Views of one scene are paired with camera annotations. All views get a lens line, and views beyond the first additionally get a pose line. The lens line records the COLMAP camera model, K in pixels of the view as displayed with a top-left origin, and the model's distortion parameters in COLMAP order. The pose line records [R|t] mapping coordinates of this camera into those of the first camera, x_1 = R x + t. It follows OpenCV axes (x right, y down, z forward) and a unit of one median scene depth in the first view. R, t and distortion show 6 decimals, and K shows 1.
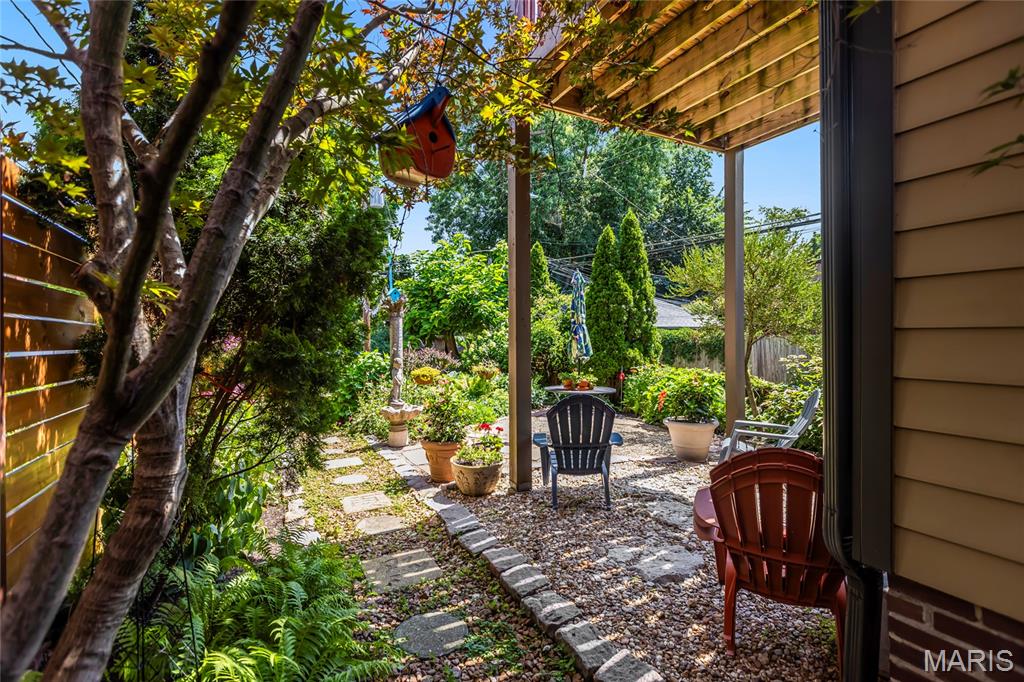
lens RADIAL K [[450.2, 0, 512.0], [0, 450.2, 341.0], [0, 0, 1]] dist [-0.000187, 0.000039]
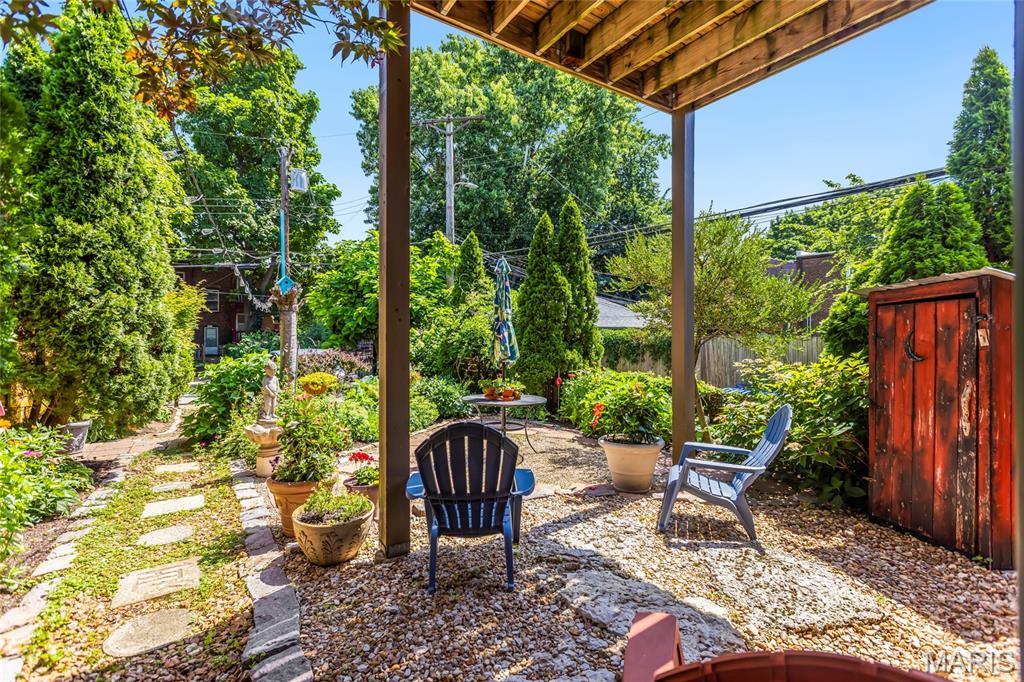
lens RADIAL K [[450.2, 0, 512.0], [0, 450.2, 341.0], [0, 0, 1]] dist [-0.000187, 0.000039]
pose [[0.994117, 0.004417, 0.108220, 0.075166], [-0.004404, 0.999990, -0.000353, -0.000399], [-0.108221, -0.000126, 0.994127, 0.171778]]
